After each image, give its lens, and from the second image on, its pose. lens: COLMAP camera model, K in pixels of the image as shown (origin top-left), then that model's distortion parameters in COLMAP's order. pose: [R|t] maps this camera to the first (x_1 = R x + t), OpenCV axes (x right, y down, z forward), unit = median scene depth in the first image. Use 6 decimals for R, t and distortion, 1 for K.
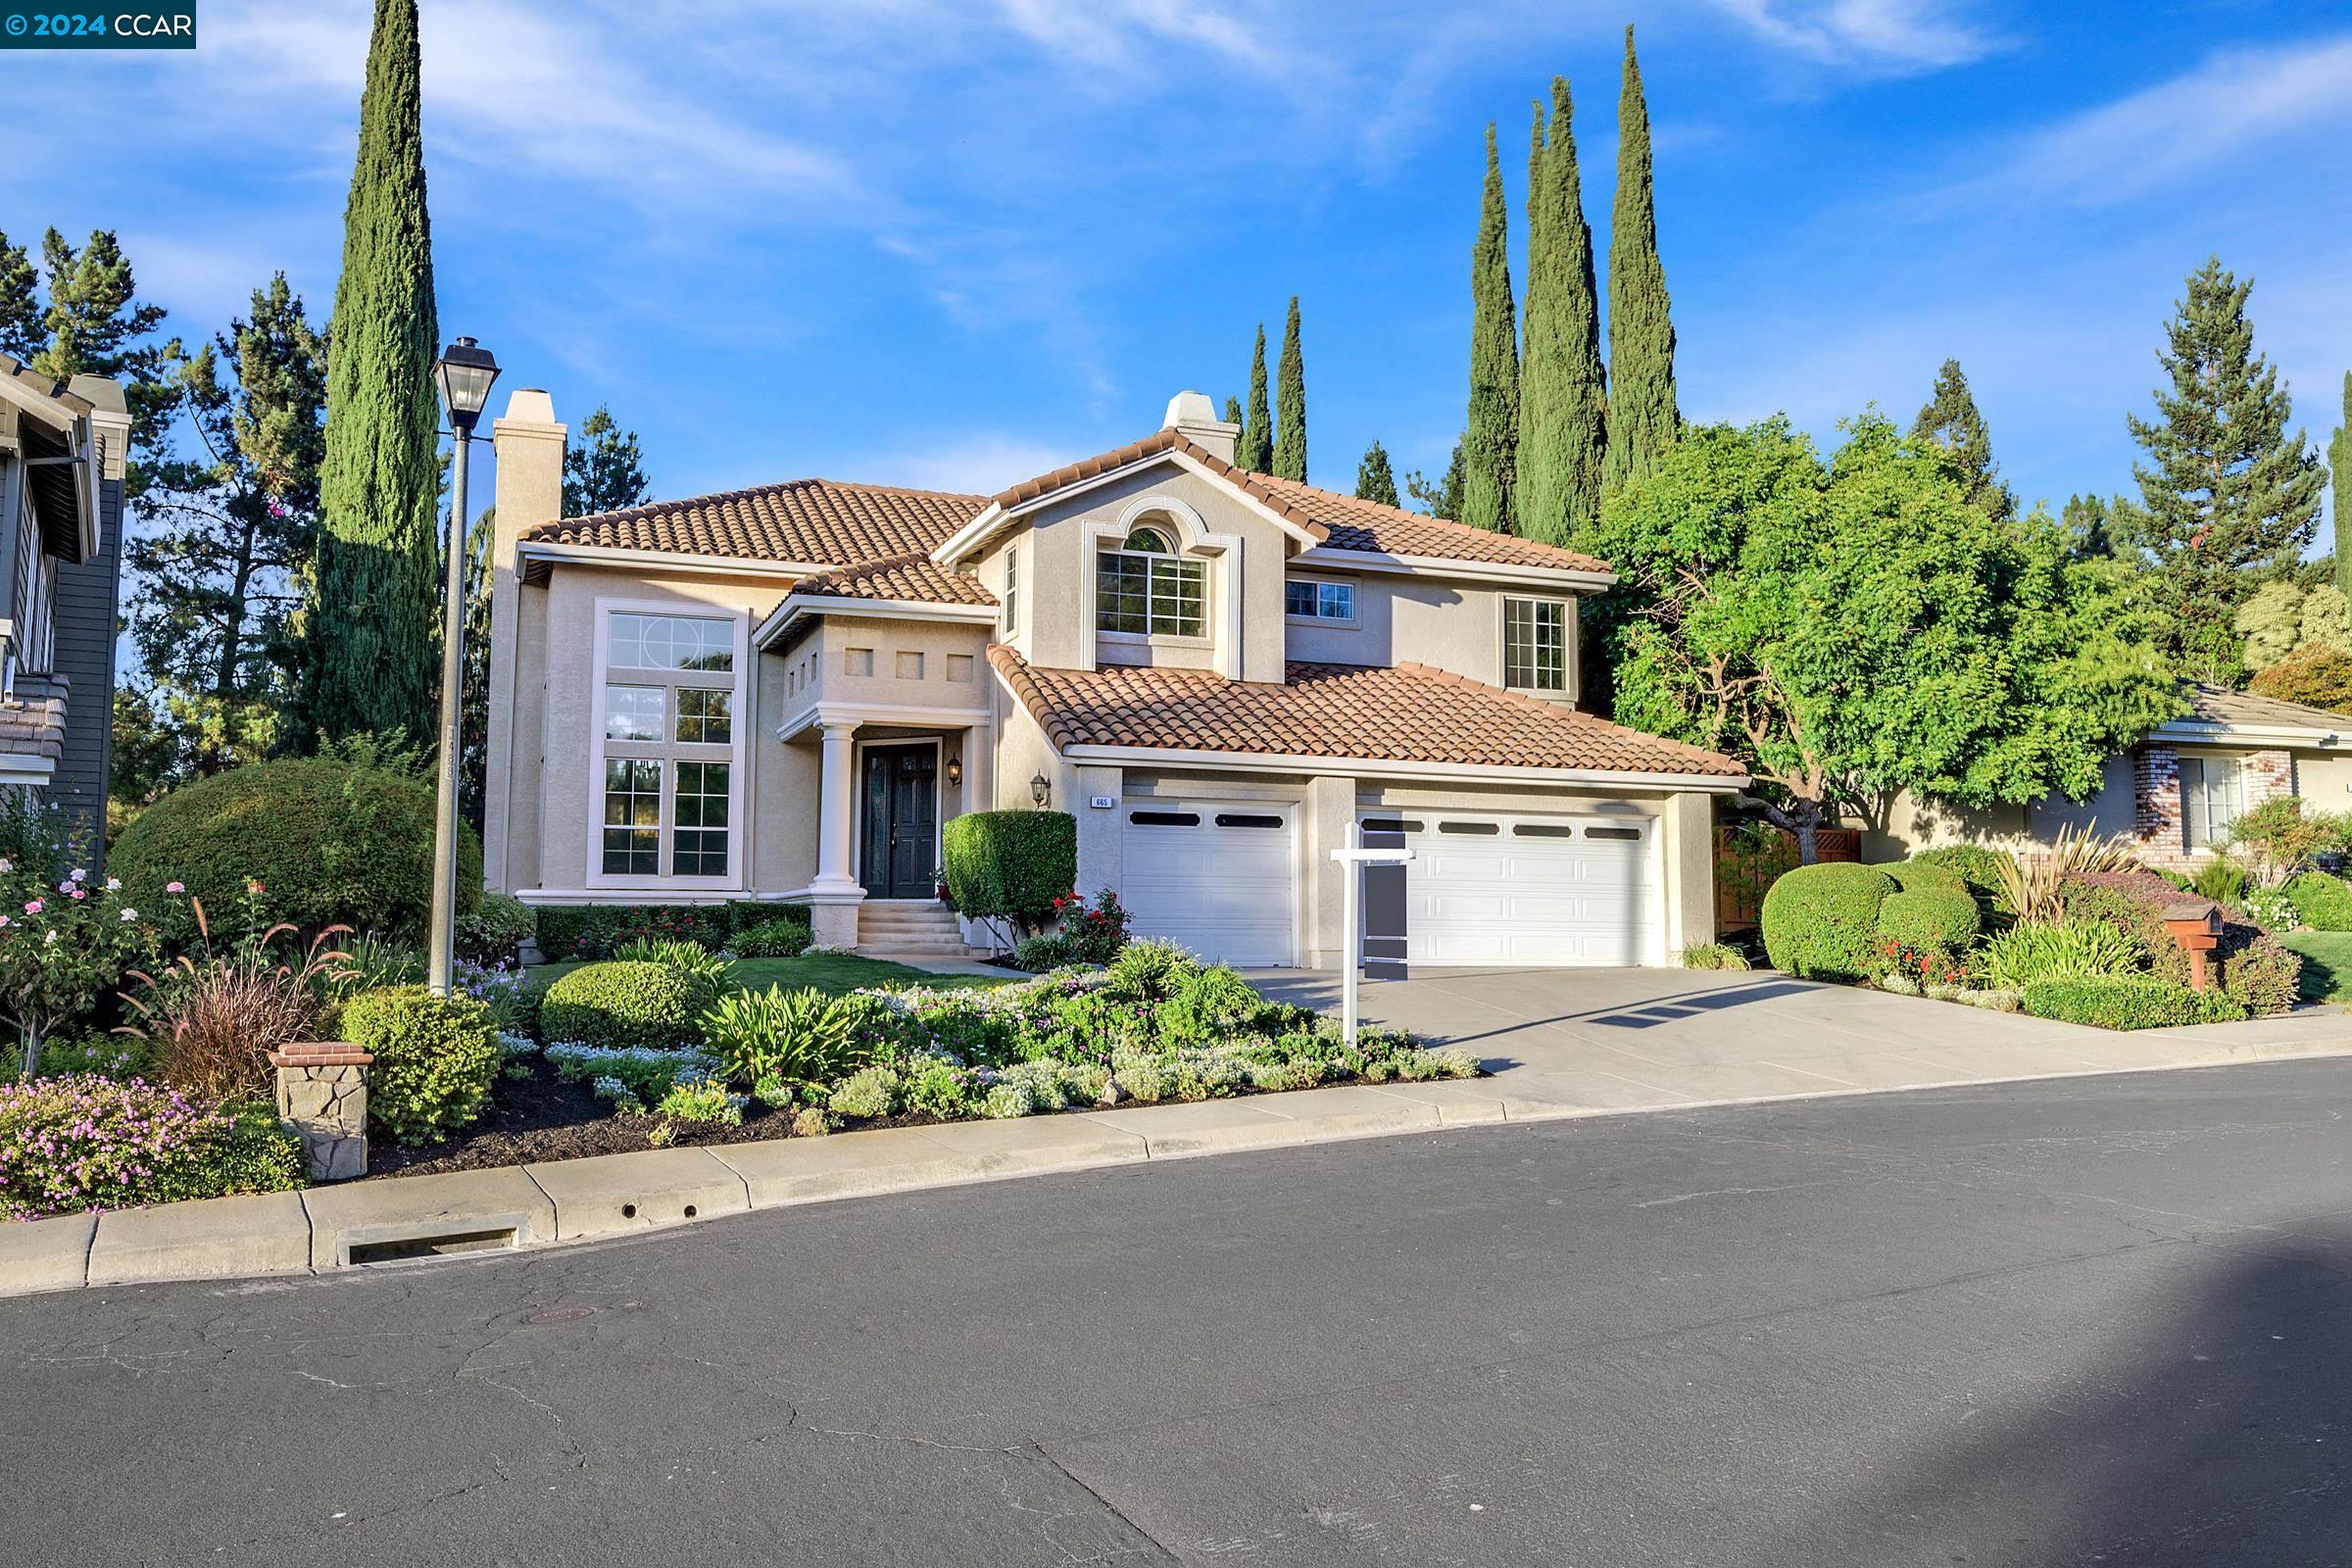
lens RADIAL K [[1741.4, 0, 1176.5], [0, 1741.4, 795.4], [0, 0, 1]] dist [-0.011283, 0.002436]
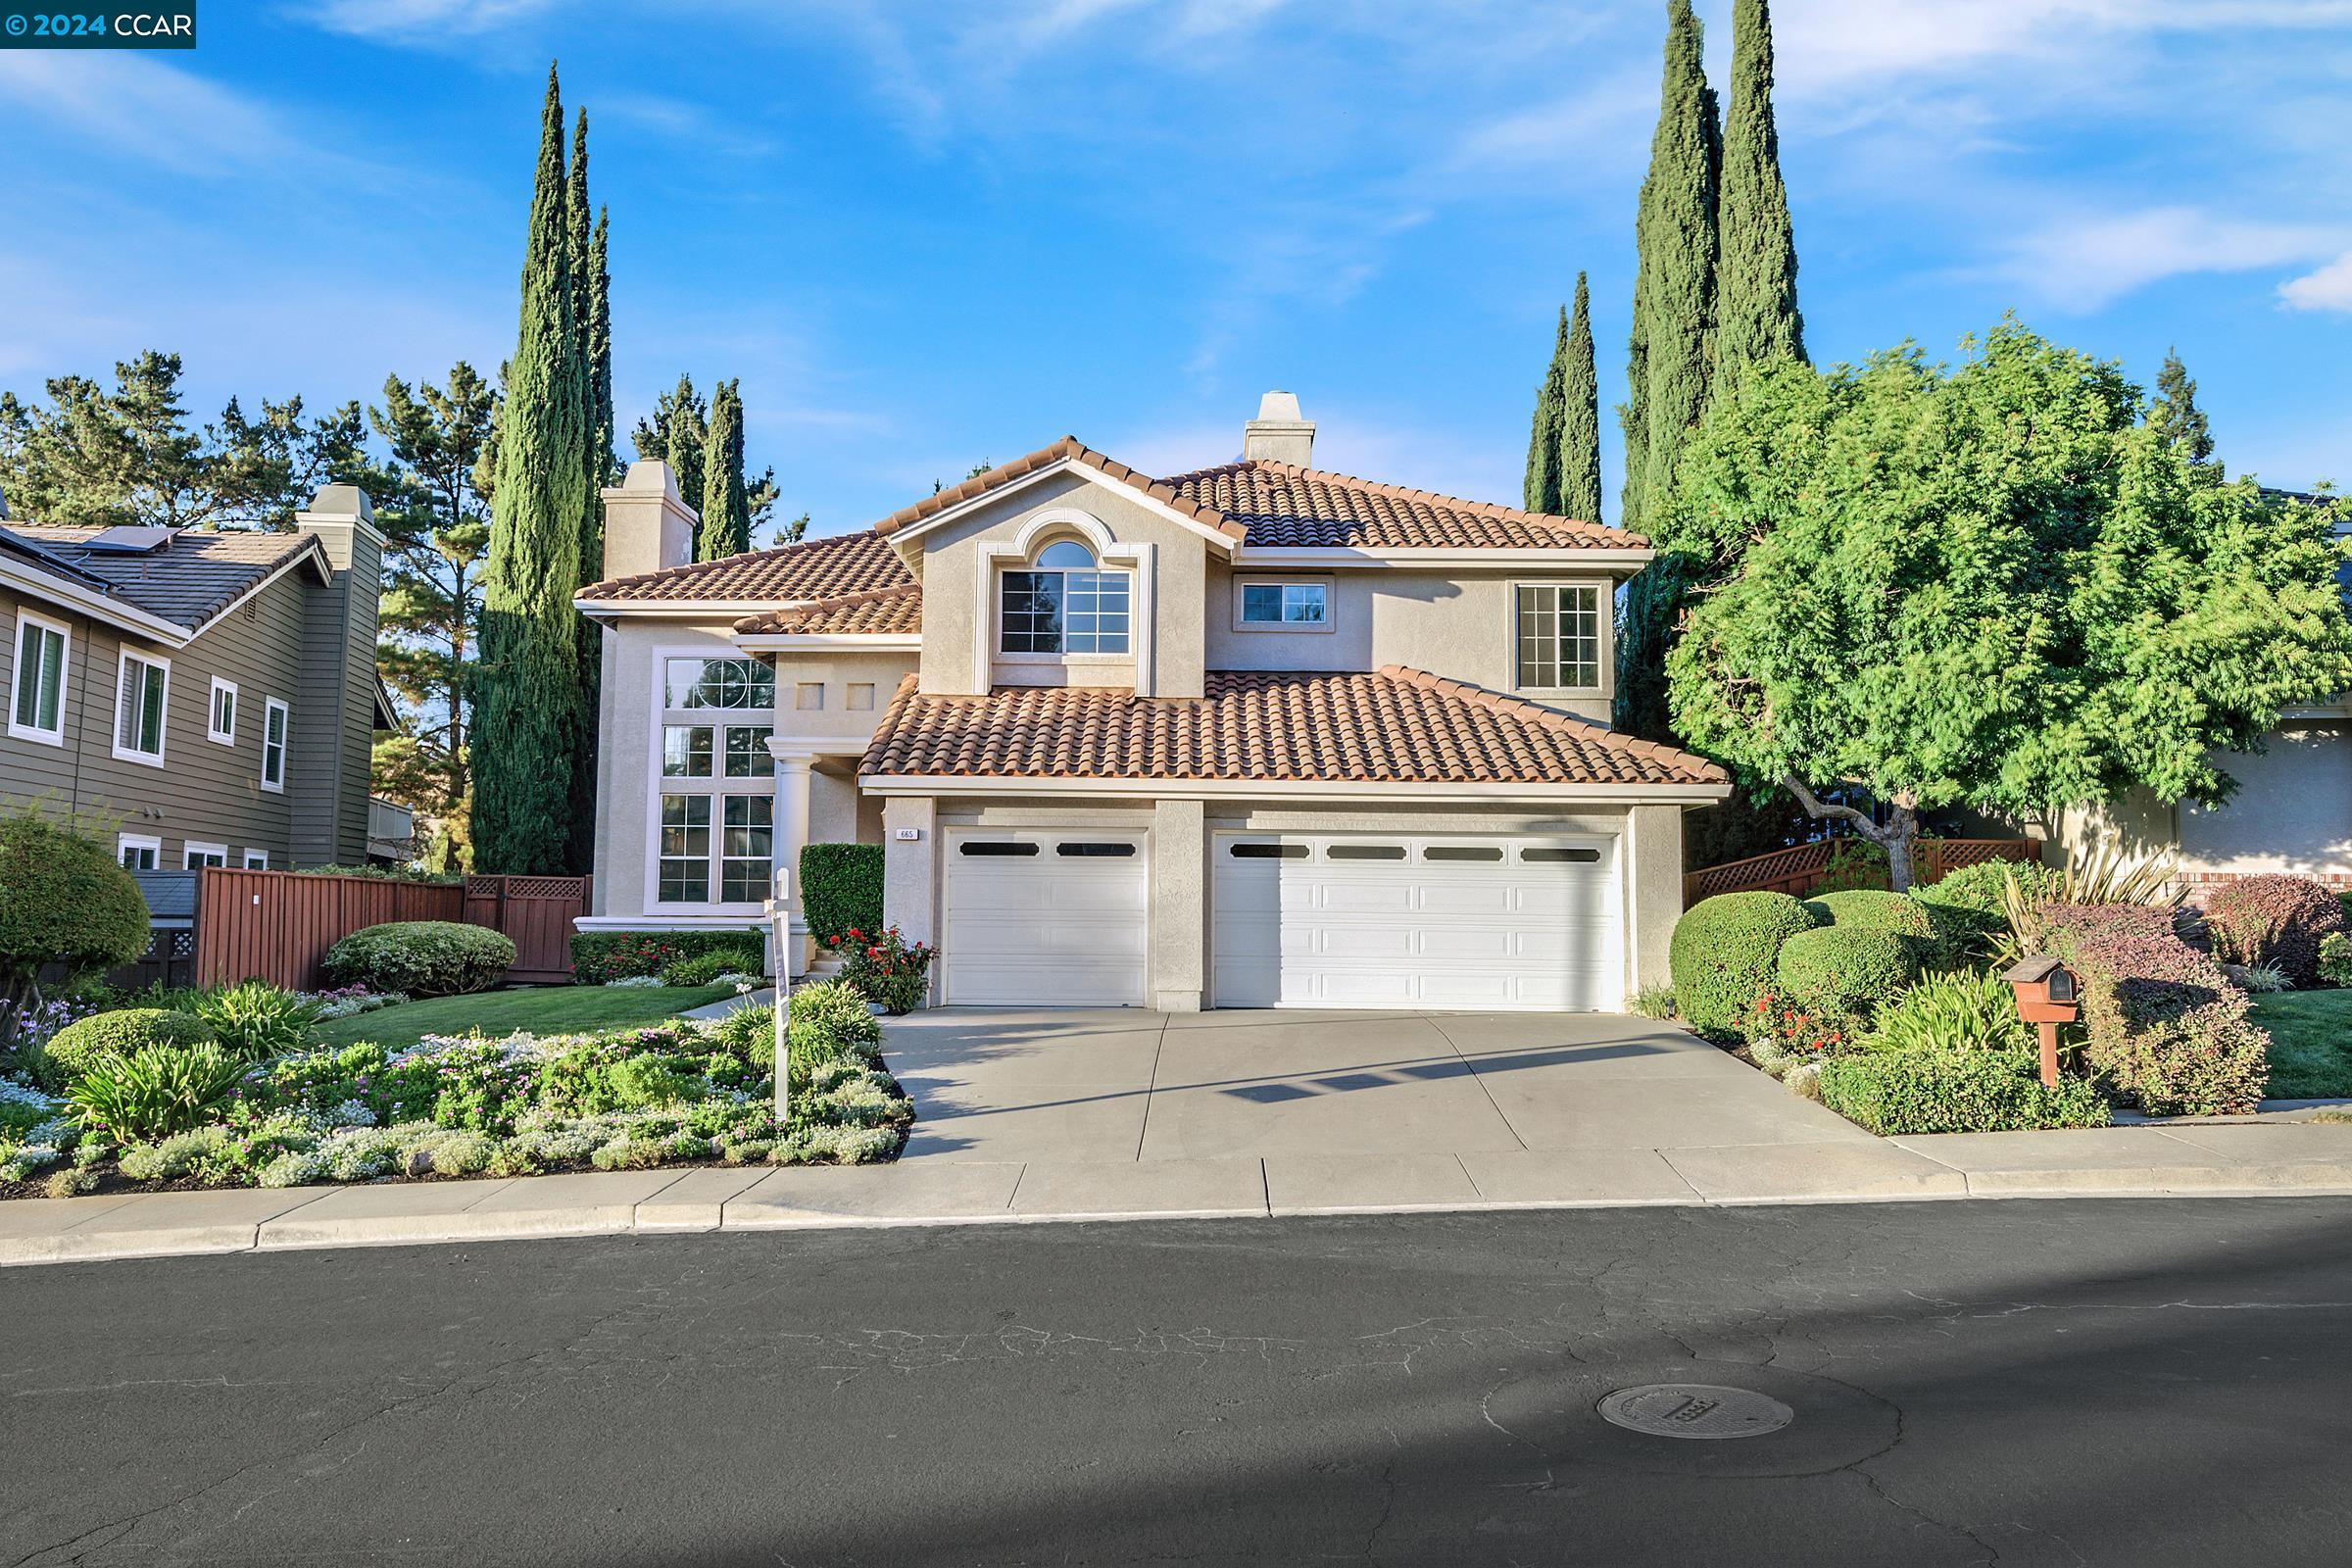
lens RADIAL K [[1653.3, 0, 1175.4], [0, 1653.3, 781.8], [0, 0, 1]] dist [-0.002014, -0.000888]
pose [[0.930077, -0.028414, -0.366265, 0.370397], [0.024718, 0.999585, -0.014777, -0.006681], [0.366533, 0.004690, 0.930393, 0.175184]]
